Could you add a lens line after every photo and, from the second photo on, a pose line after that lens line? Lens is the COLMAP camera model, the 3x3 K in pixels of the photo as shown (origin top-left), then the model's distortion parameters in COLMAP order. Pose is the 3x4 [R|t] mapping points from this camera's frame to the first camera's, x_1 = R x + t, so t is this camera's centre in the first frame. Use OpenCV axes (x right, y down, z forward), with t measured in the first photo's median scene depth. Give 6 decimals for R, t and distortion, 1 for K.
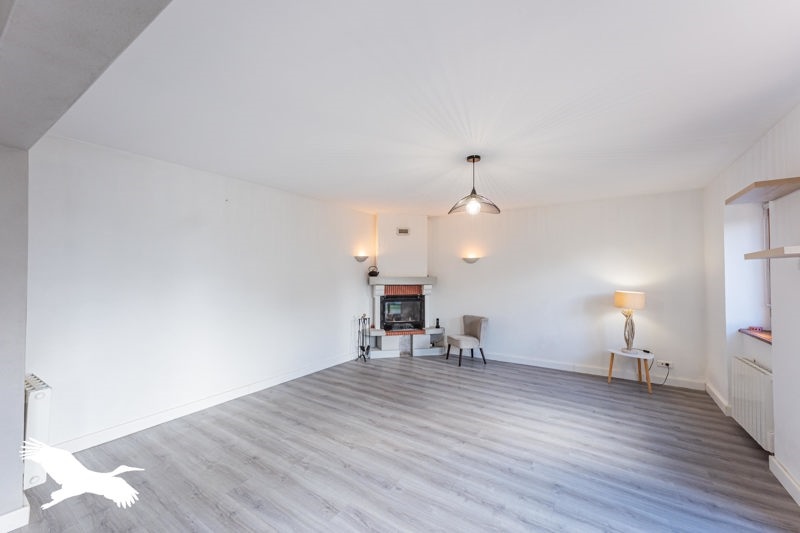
lens RADIAL K [[317.9, 0, 400.2], [0, 317.9, 263.6], [0, 0, 1]] dist [0.012448, 0.000045]
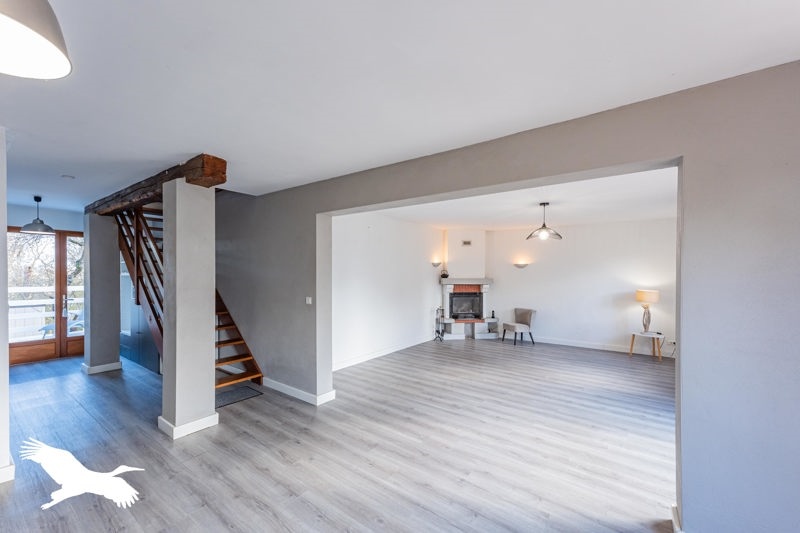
lens RADIAL K [[317.9, 0, 398.3], [0, 317.9, 273.4], [0, 0, 1]] dist [0.012448, 0.000045]
pose [[0.998585, 0.004506, -0.052995, -0.257513], [-0.002838, 0.999500, 0.031502, -0.023239], [0.053110, -0.031307, 0.998098, -0.393072]]
